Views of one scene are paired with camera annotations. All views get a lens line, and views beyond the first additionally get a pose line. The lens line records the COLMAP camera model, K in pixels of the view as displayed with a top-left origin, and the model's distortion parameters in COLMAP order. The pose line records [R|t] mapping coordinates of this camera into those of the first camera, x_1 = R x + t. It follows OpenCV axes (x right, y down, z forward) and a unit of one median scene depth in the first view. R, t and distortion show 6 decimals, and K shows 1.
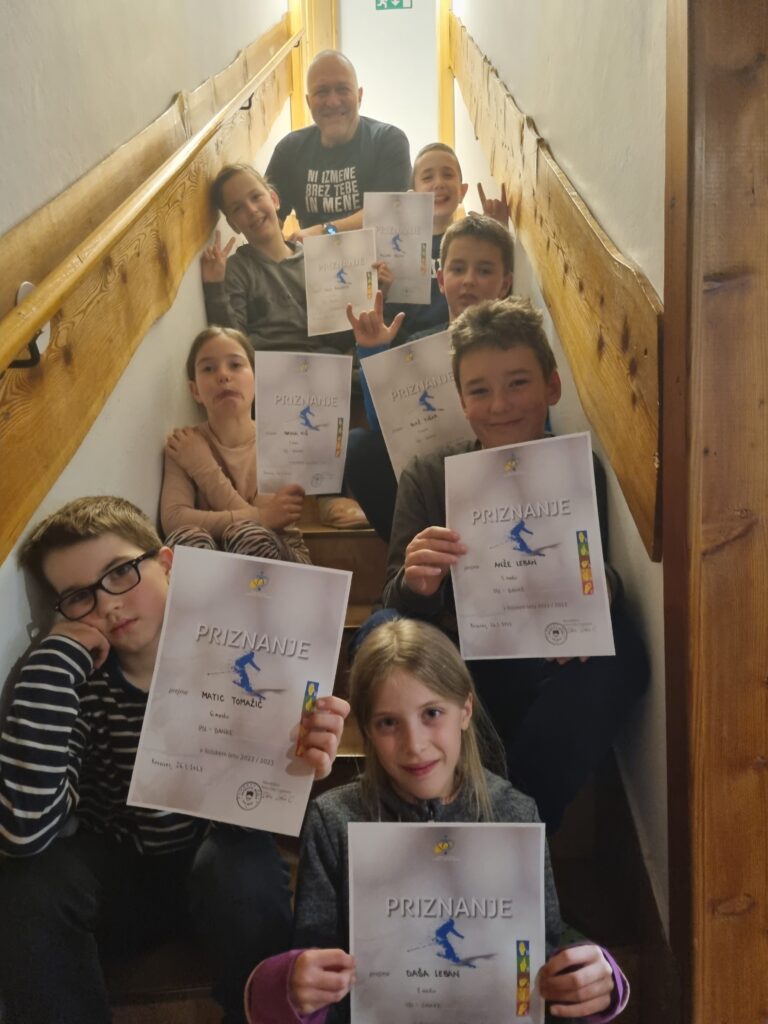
lens RADIAL K [[764.7, 0, 375.8], [0, 764.7, 512.0], [0, 0, 1]] dist [0.045114, -0.029991]
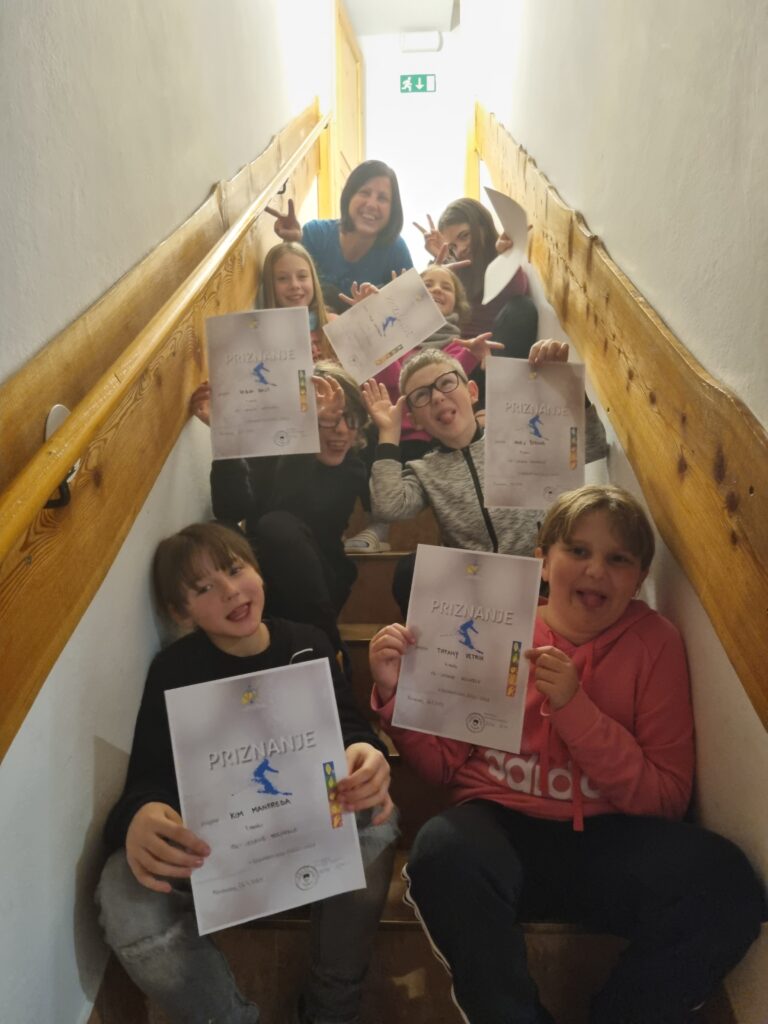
lens RADIAL K [[764.7, 0, 391.2], [0, 764.7, 512.3], [0, 0, 1]] dist [0.045114, -0.029991]
pose [[0.999903, 0.011438, 0.007885, -0.056003], [-0.010833, 0.997281, -0.072888, -0.087791], [-0.008697, 0.072796, 0.997309, 0.091227]]
